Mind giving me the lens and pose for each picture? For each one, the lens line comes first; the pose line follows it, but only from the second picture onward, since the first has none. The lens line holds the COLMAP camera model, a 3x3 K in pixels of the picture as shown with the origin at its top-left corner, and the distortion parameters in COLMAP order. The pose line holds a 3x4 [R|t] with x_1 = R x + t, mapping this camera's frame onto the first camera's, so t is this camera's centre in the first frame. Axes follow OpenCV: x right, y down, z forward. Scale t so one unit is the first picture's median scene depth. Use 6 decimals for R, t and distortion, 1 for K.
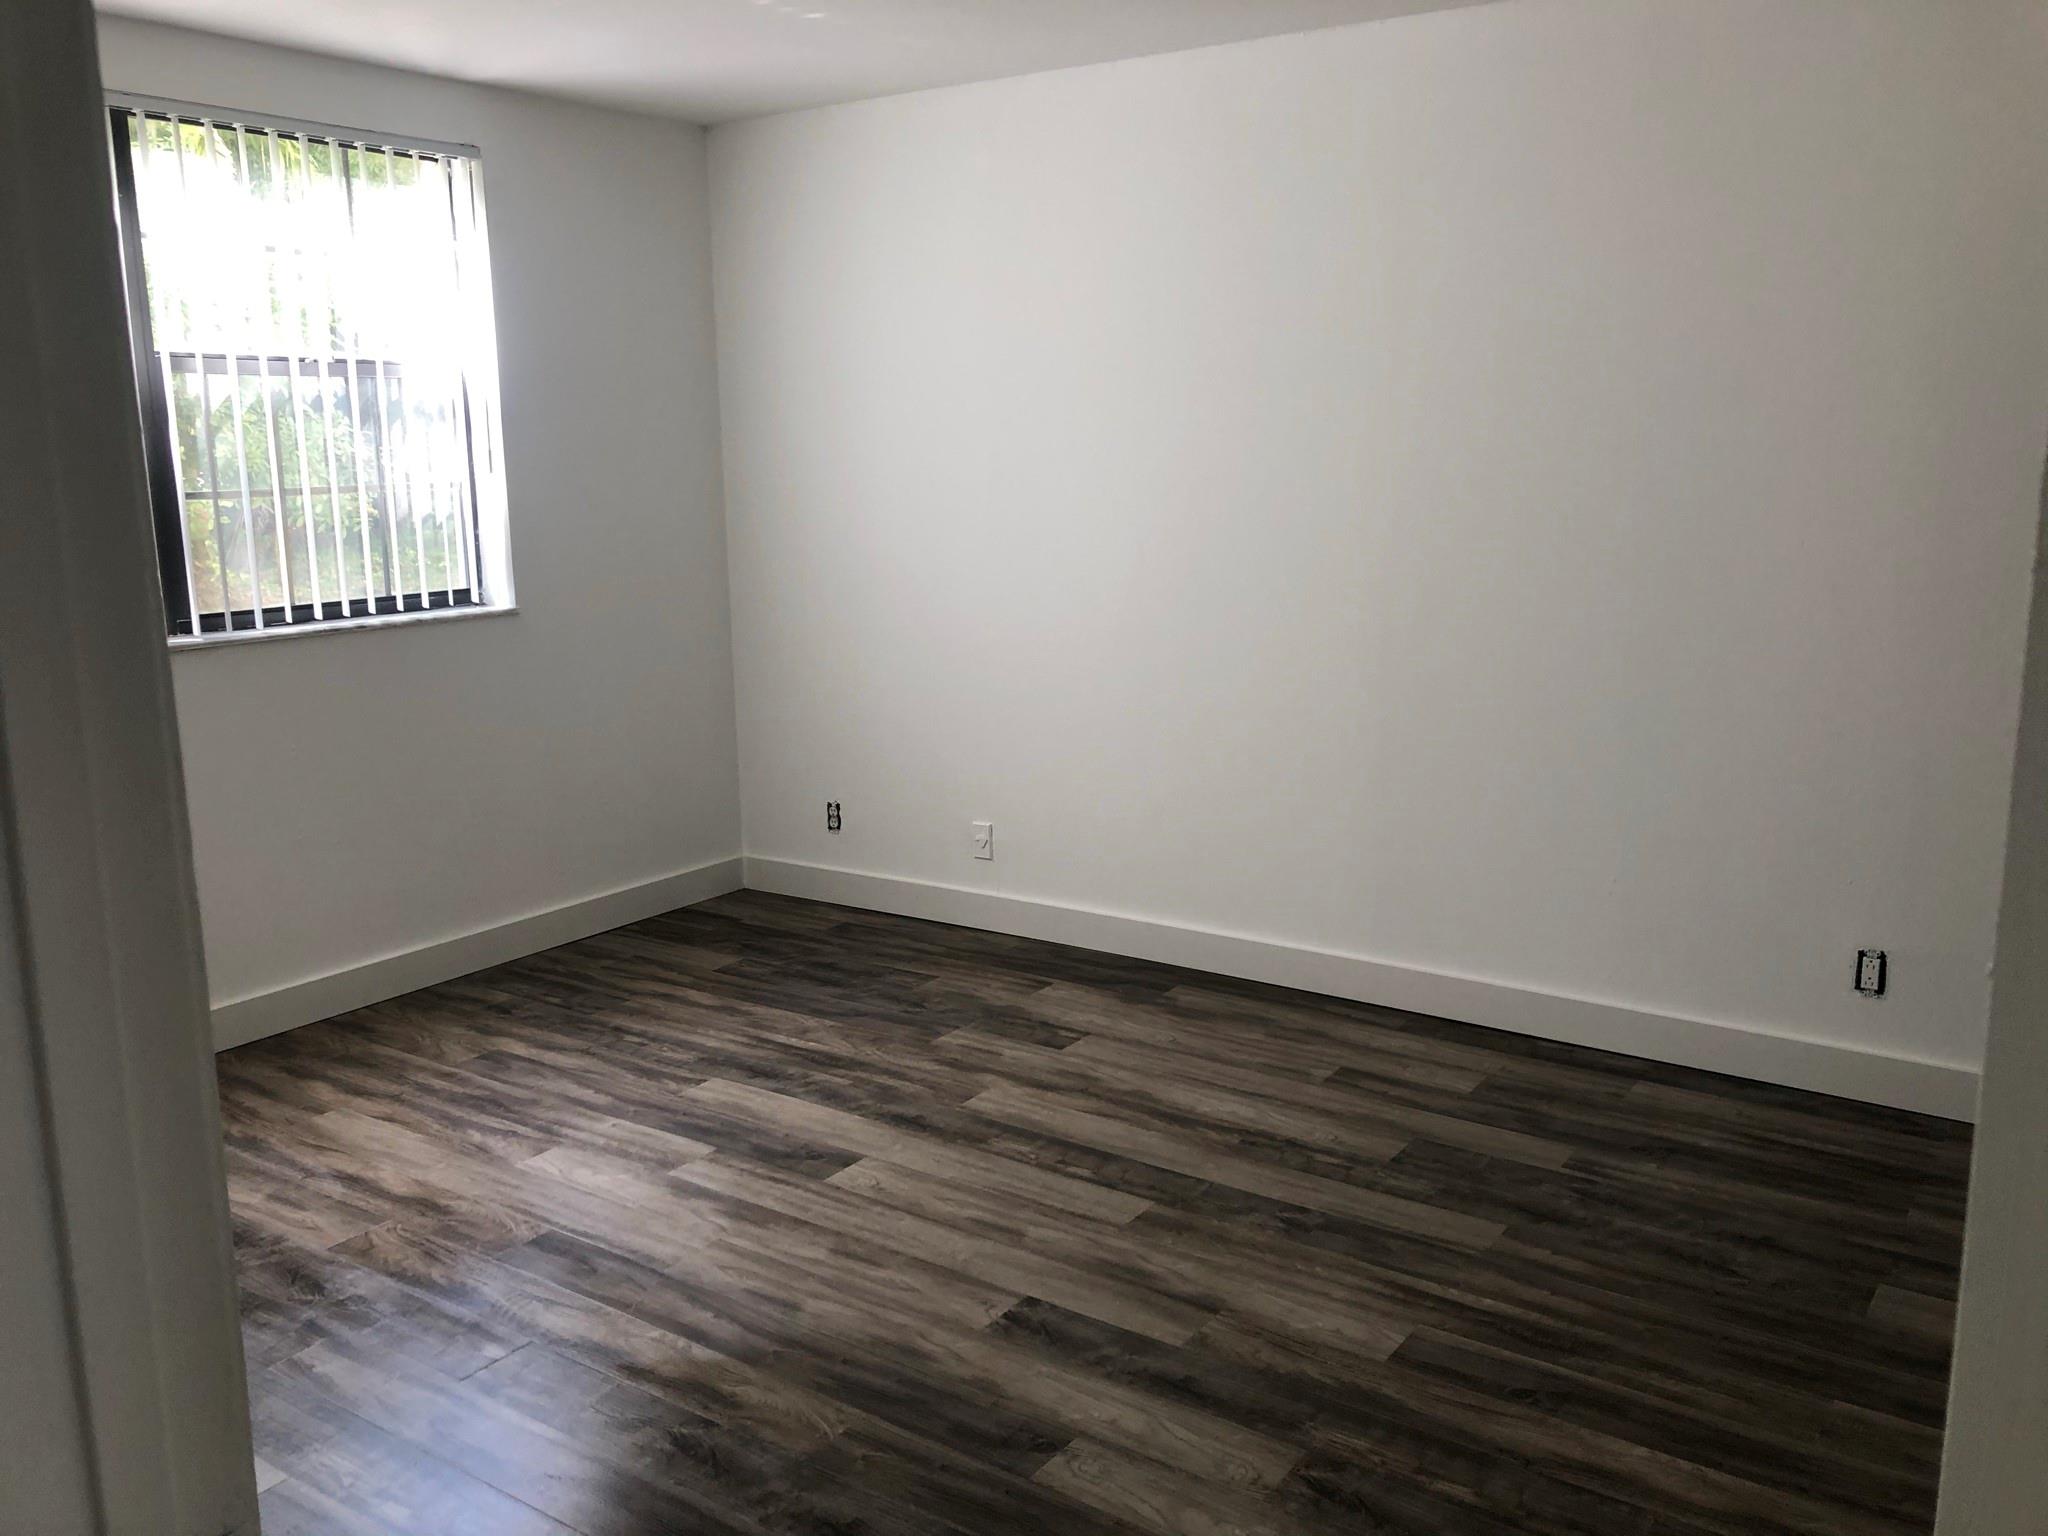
lens RADIAL K [[1698.1, 0, 1031.2], [0, 1698.1, 769.2], [0, 0, 1]] dist [0.006634, -0.008930]
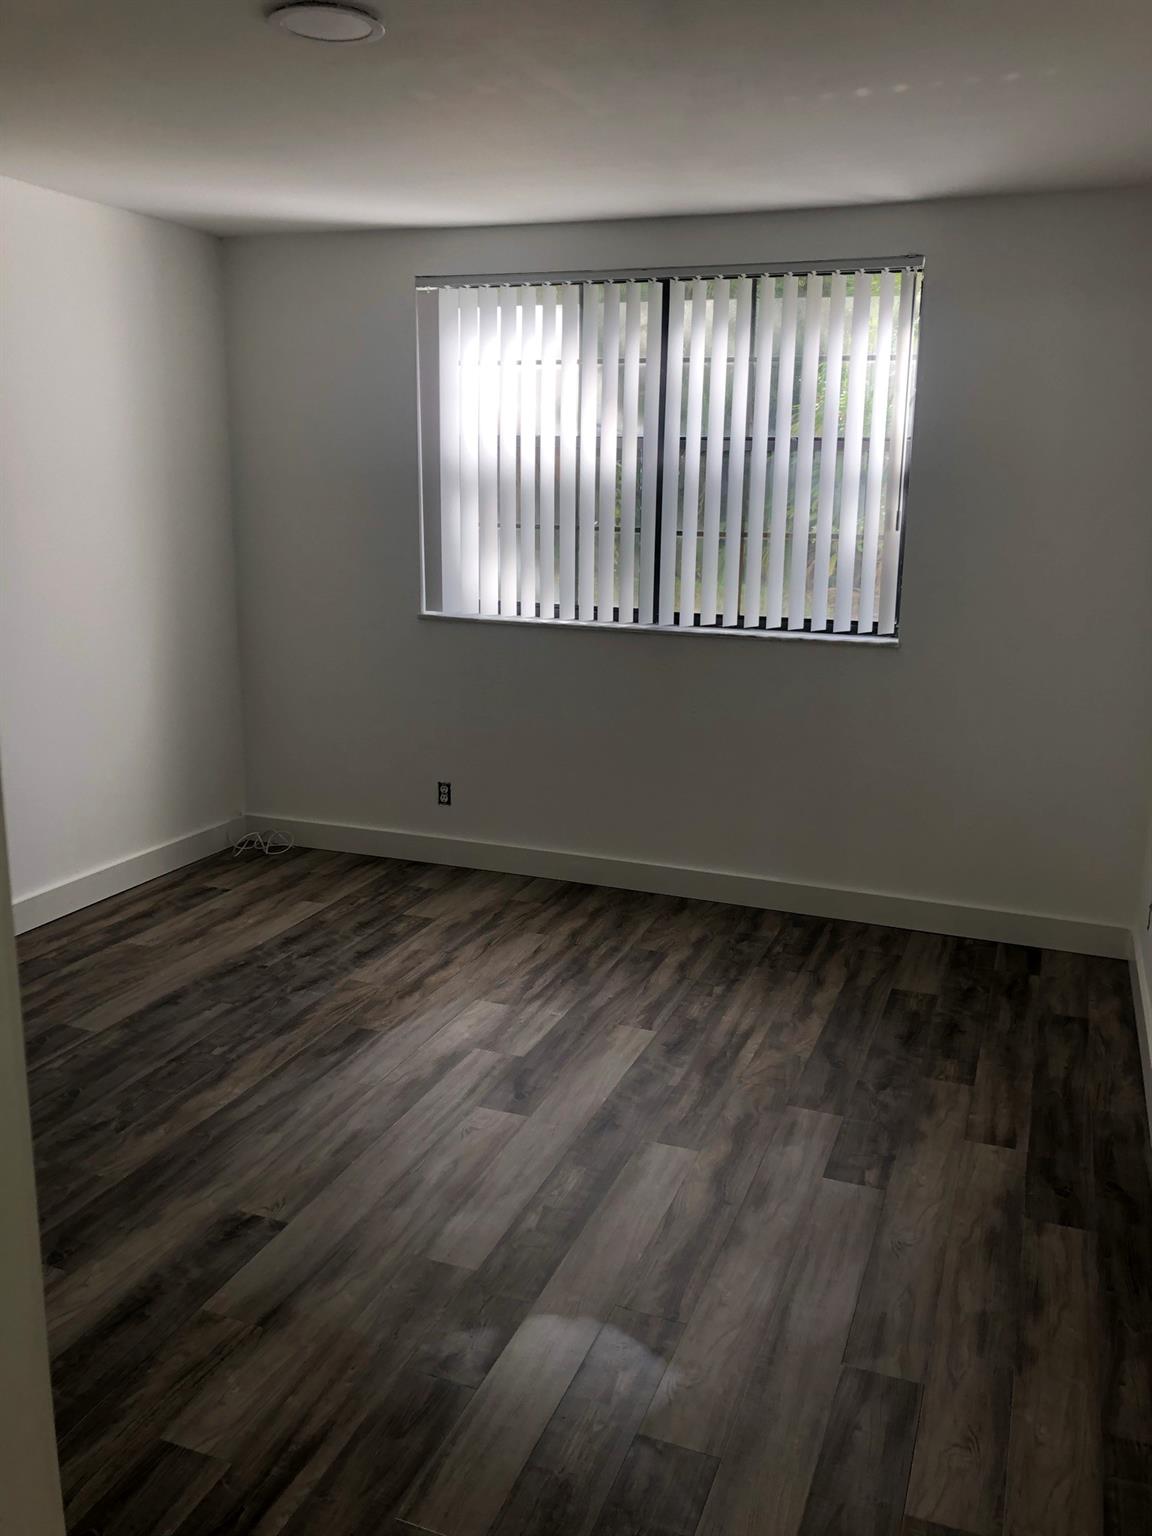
lens RADIAL K [[1273.6, 0, 576.0], [0, 1273.6, 768.0], [0, 0, 1]] dist [0.006634, -0.008930]
pose [[0.251408, 0.247537, -0.935692, 0.588921], [-0.212840, 0.957218, 0.196044, -0.161959], [0.944189, 0.149866, 0.293338, 0.624933]]
